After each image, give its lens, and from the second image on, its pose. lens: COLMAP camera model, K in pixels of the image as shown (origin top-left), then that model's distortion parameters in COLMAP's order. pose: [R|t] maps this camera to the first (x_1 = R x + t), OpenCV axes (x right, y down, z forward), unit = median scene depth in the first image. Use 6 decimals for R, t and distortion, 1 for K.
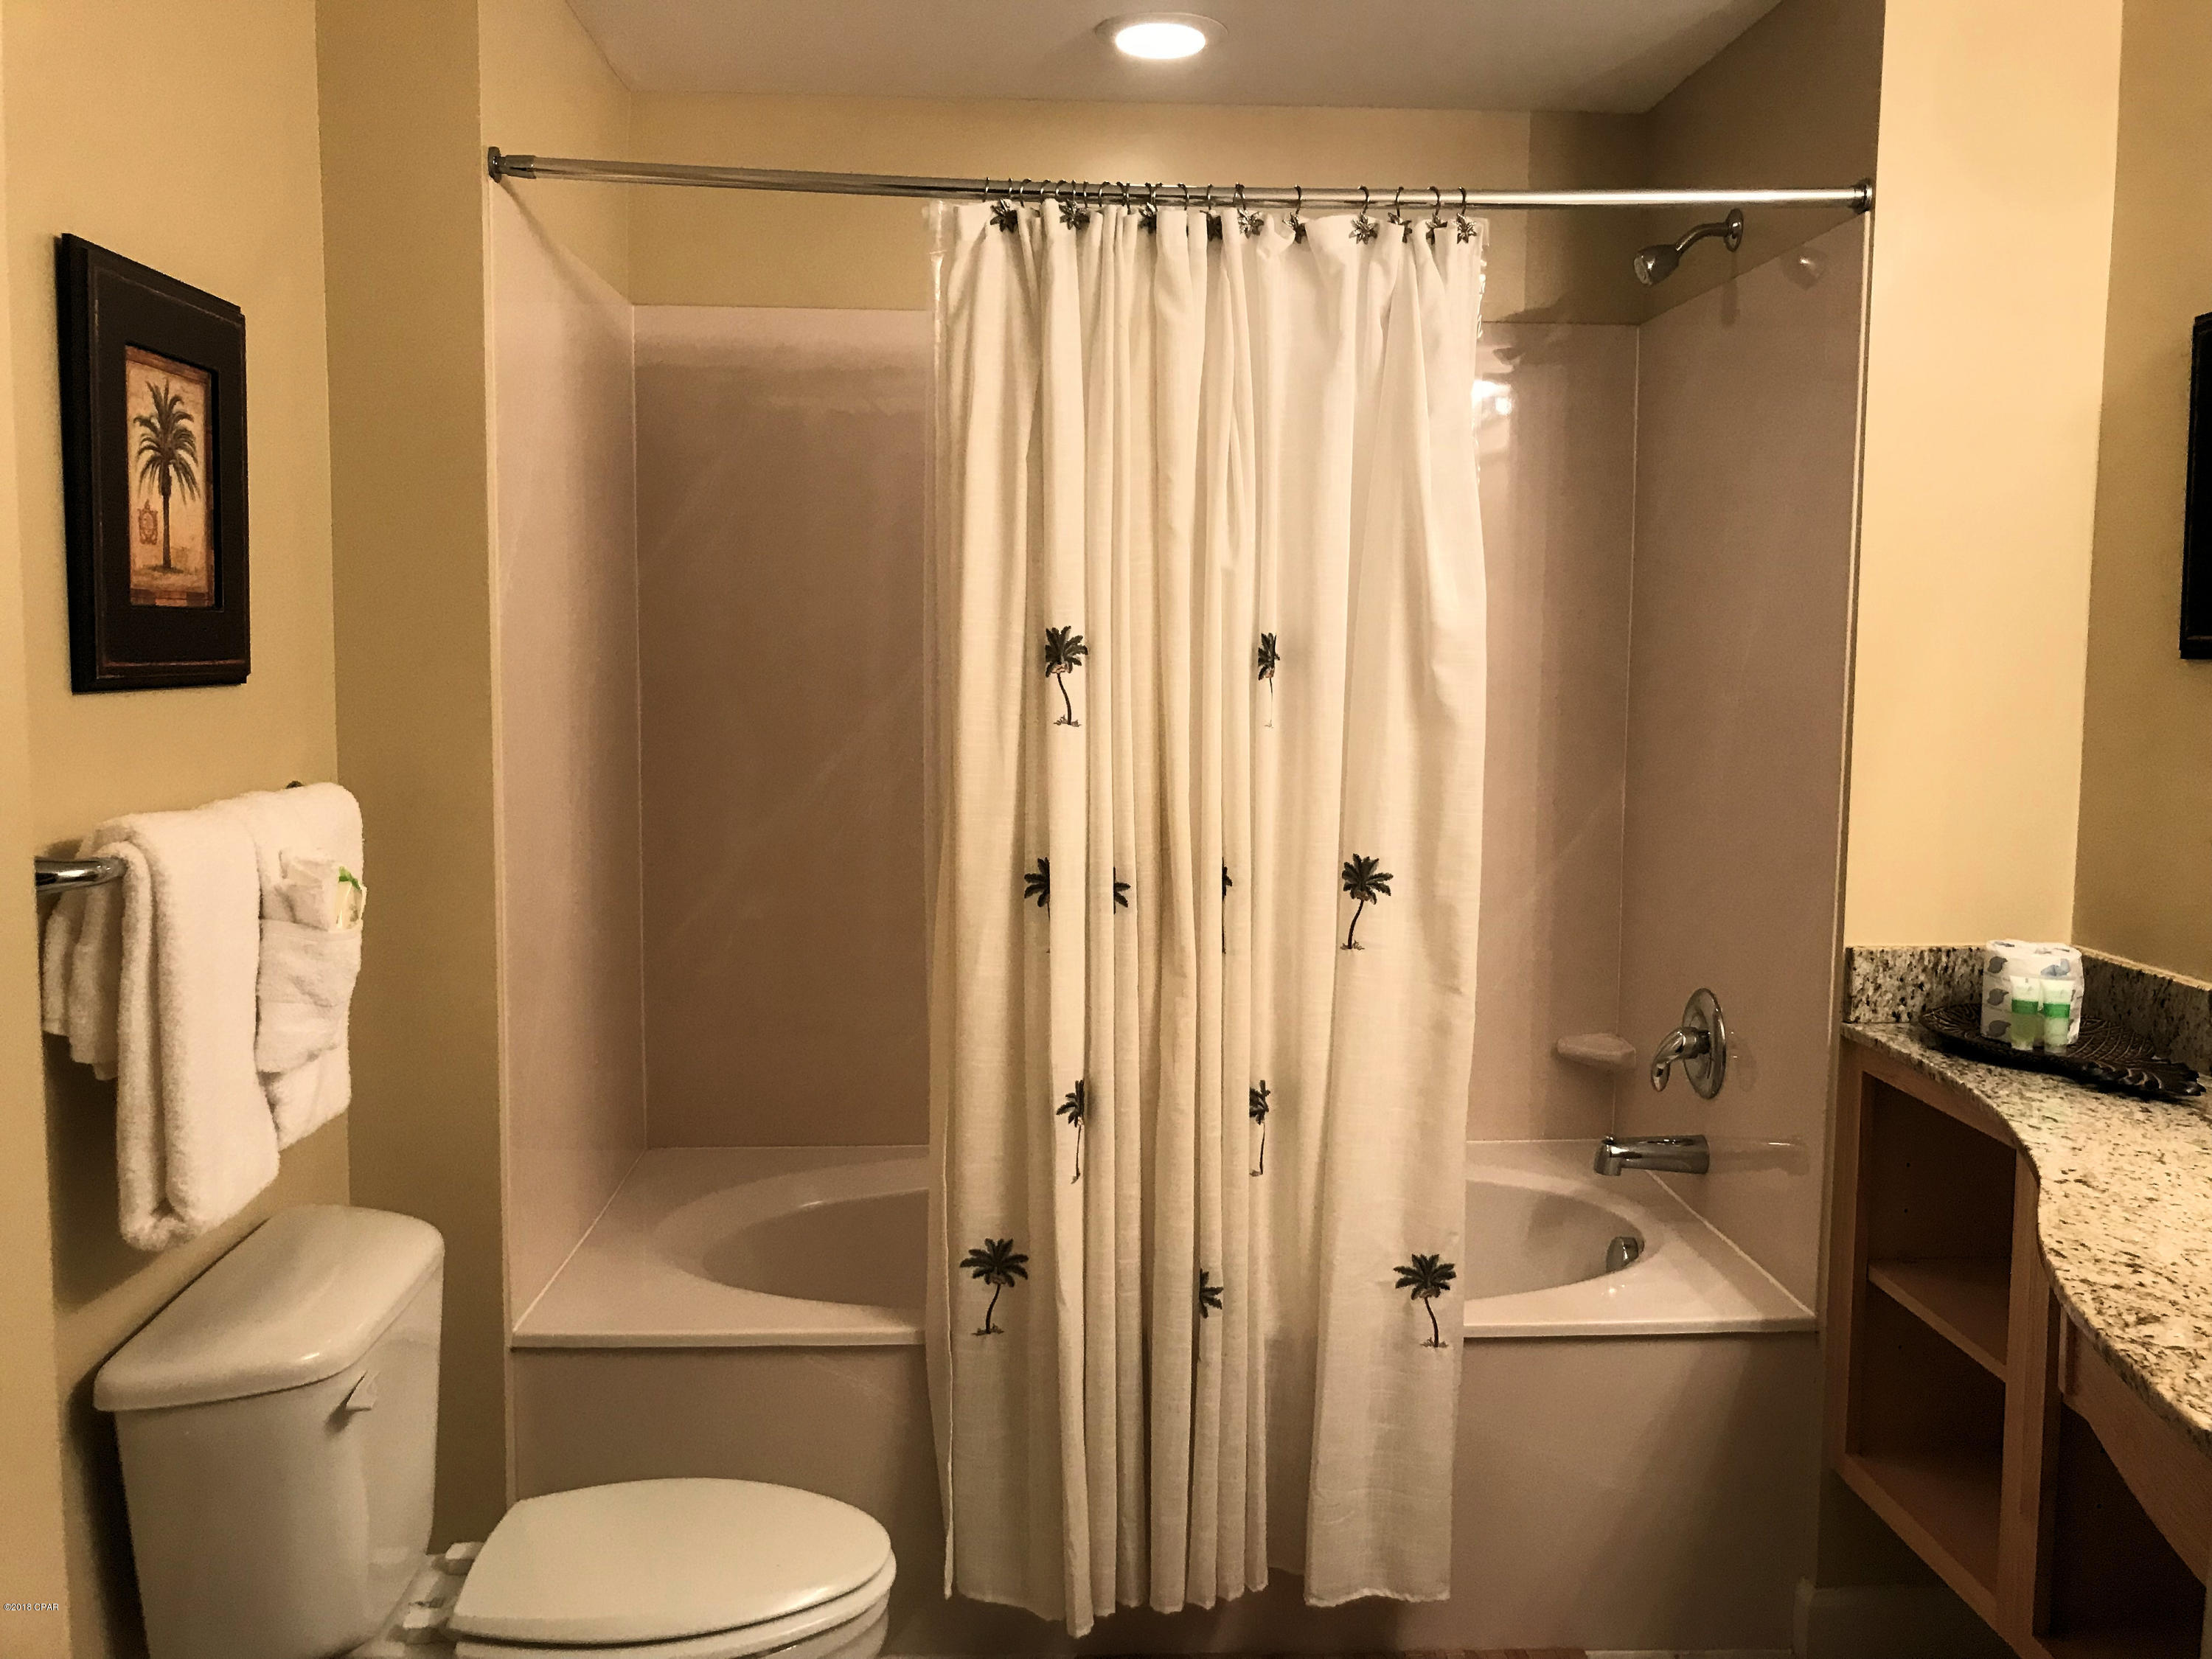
lens RADIAL K [[1821.1, 0, 1120.1], [0, 1821.1, 835.2], [0, 0, 1]] dist [0.017035, -0.010229]
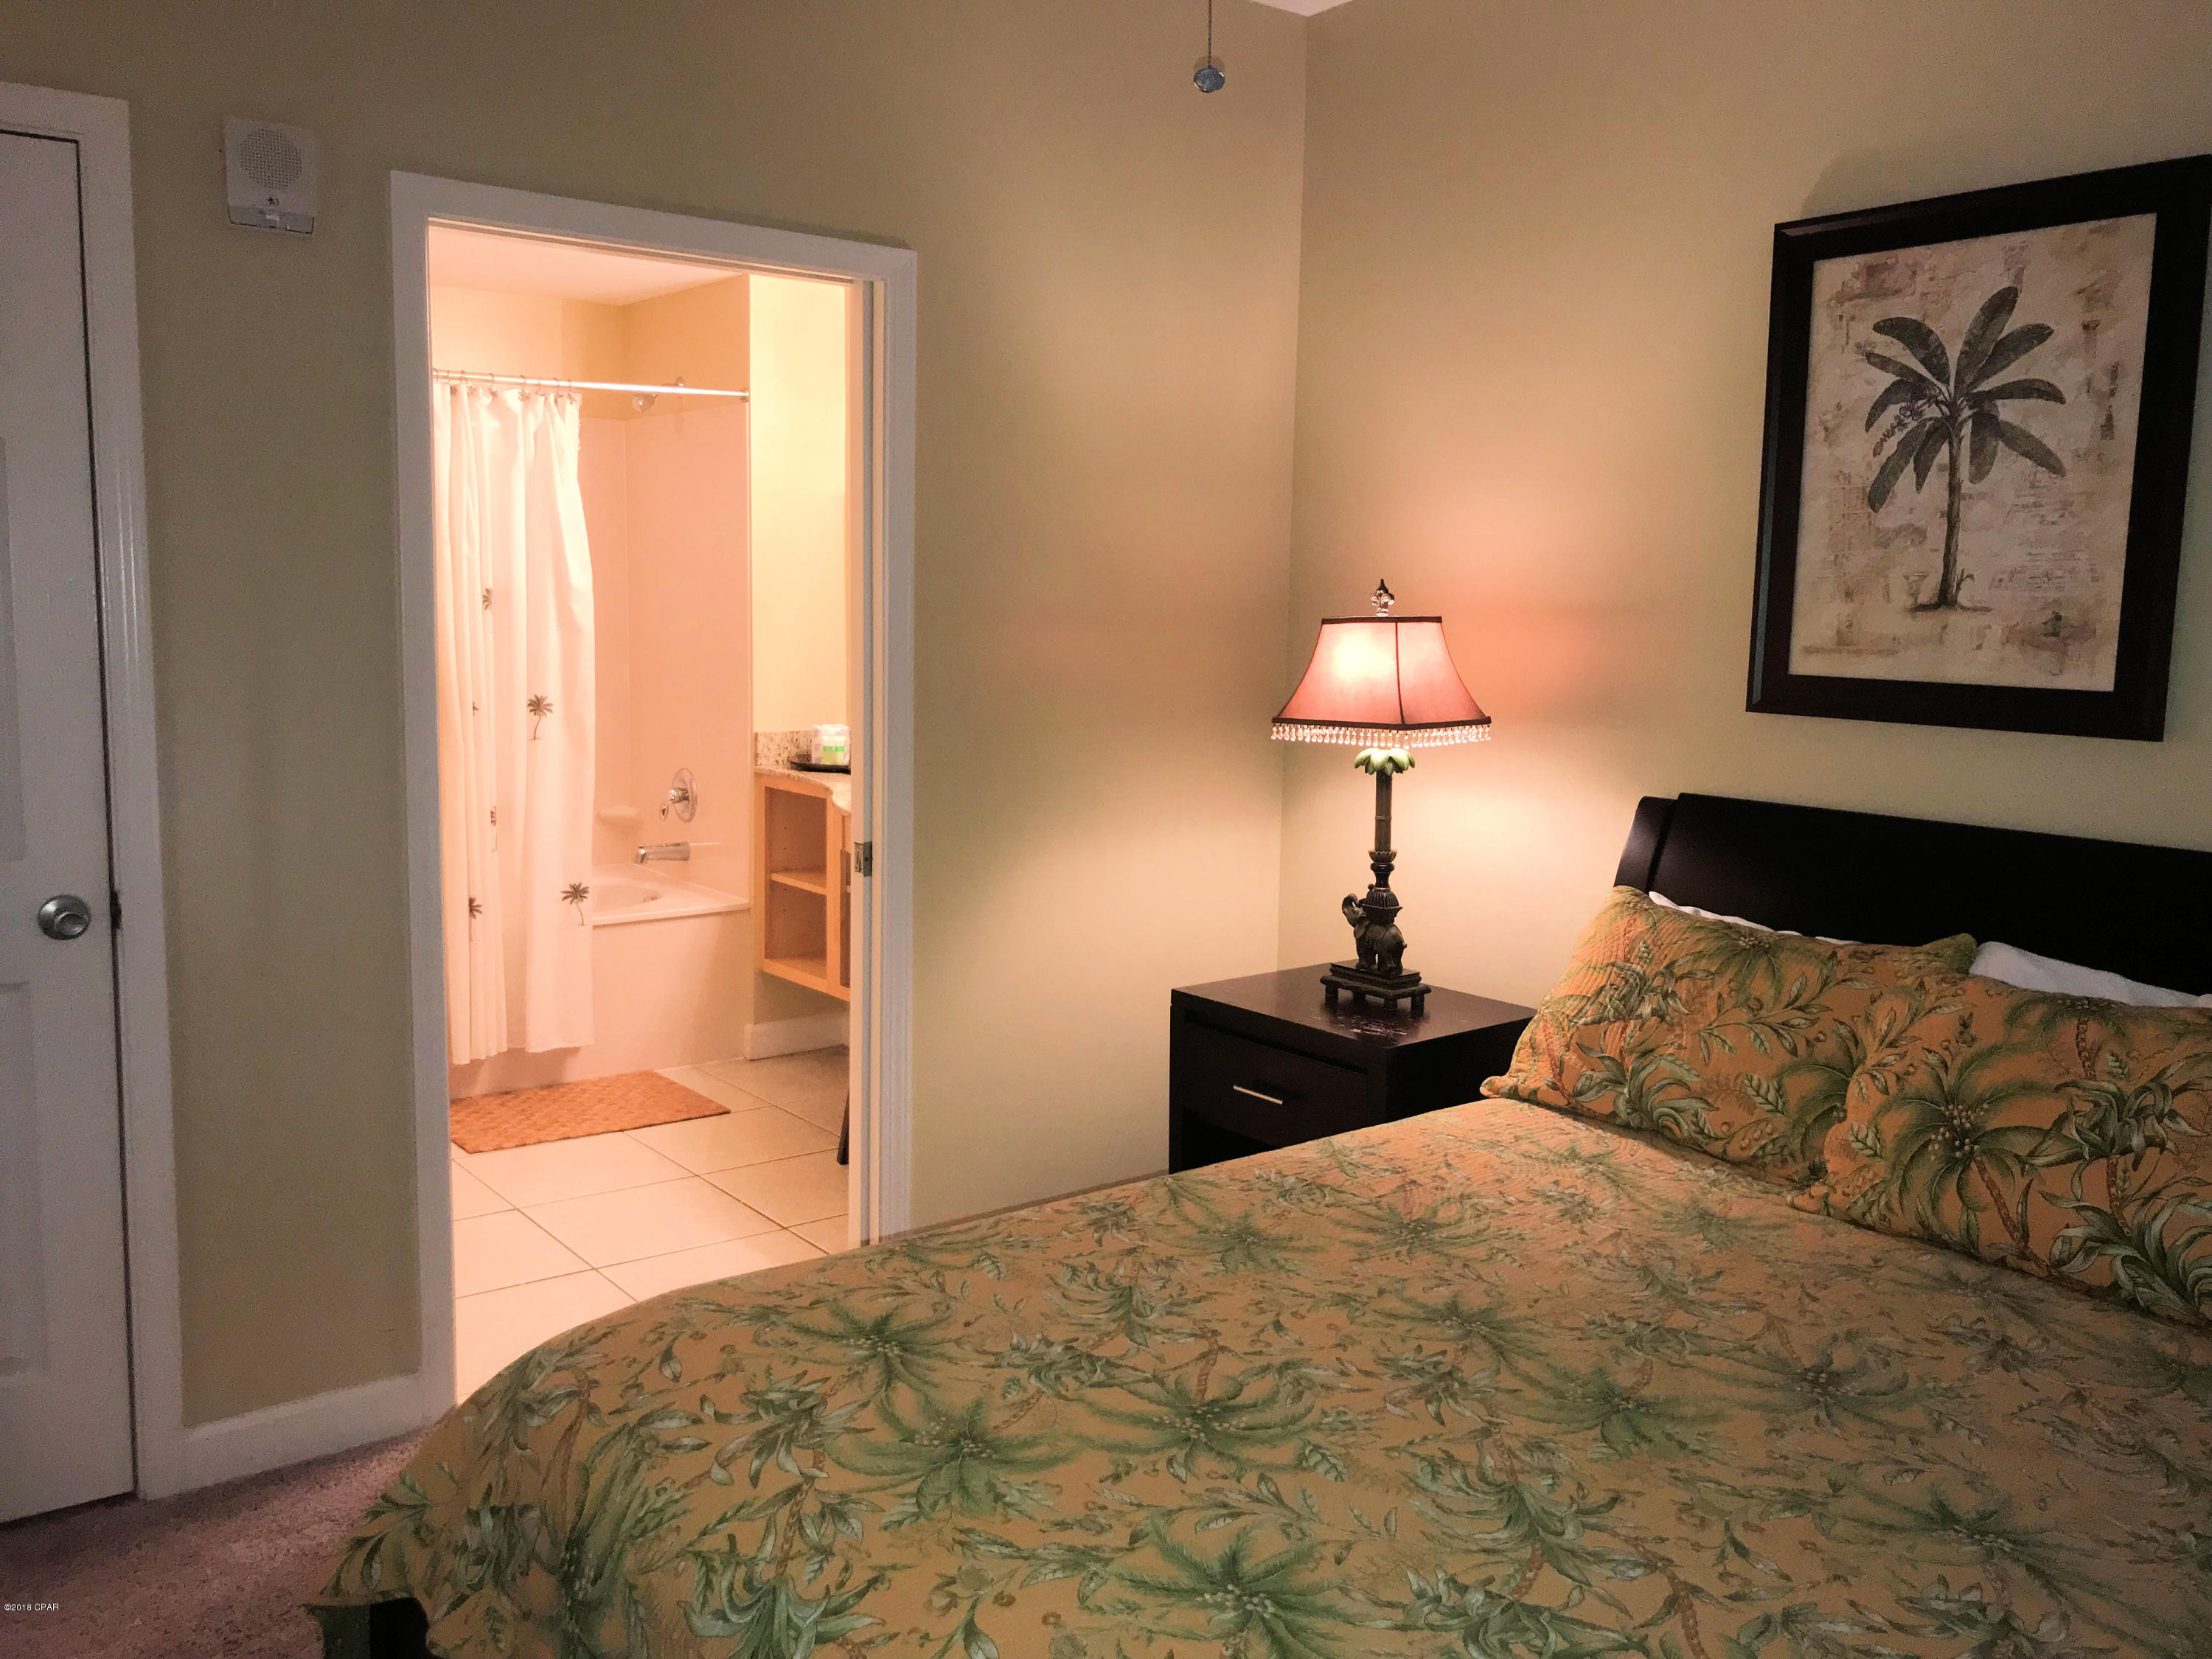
lens RADIAL K [[1821.1, 0, 1101.4], [0, 1821.1, 819.5], [0, 0, 1]] dist [0.017035, -0.010229]
pose [[0.826197, -0.058604, 0.560325, -0.515154], [0.039026, 0.998139, 0.046850, 0.081362], [-0.562028, -0.016840, 0.826947, -1.101054]]
